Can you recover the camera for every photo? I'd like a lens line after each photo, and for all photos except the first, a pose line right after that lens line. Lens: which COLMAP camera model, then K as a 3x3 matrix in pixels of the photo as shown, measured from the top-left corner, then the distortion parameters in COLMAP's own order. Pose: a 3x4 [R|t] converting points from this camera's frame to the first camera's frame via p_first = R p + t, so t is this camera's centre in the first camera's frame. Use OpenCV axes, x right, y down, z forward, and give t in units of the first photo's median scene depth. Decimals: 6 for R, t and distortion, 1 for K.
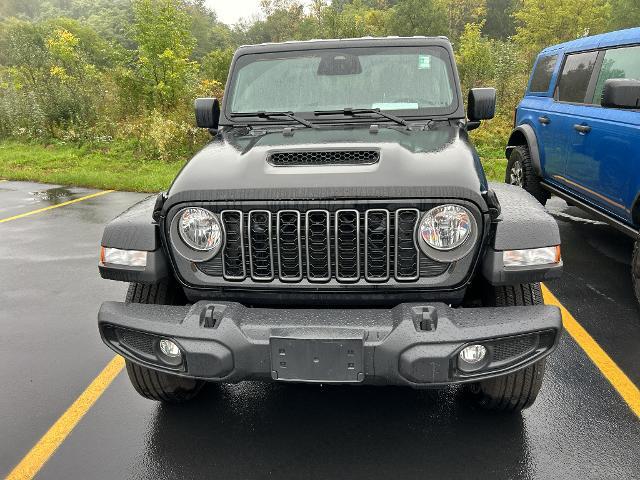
lens RADIAL K [[474.3, 0, 320.0], [0, 474.3, 240.0], [0, 0, 1]] dist [0.009225, -0.000575]
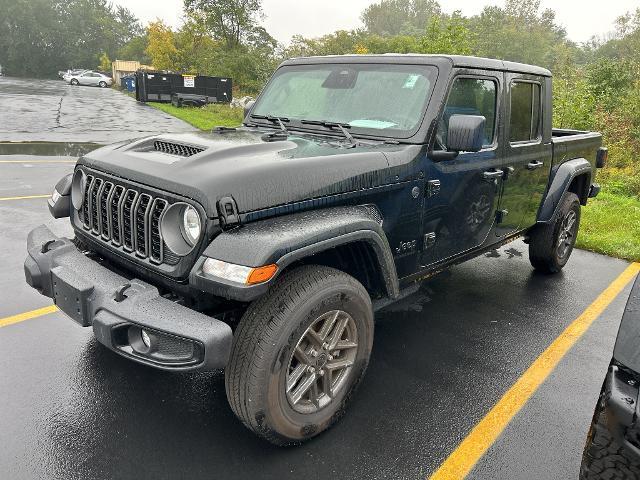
lens RADIAL K [[487.9, 0, 311.6], [0, 487.9, 246.9], [0, 0, 1]] dist [0.024644, 0.004651]
pose [[0.794169, 0.254261, -0.551948, 0.658196], [-0.270636, 0.961201, 0.053384, -0.066598], [0.544106, 0.106980, 0.832168, 0.145139]]
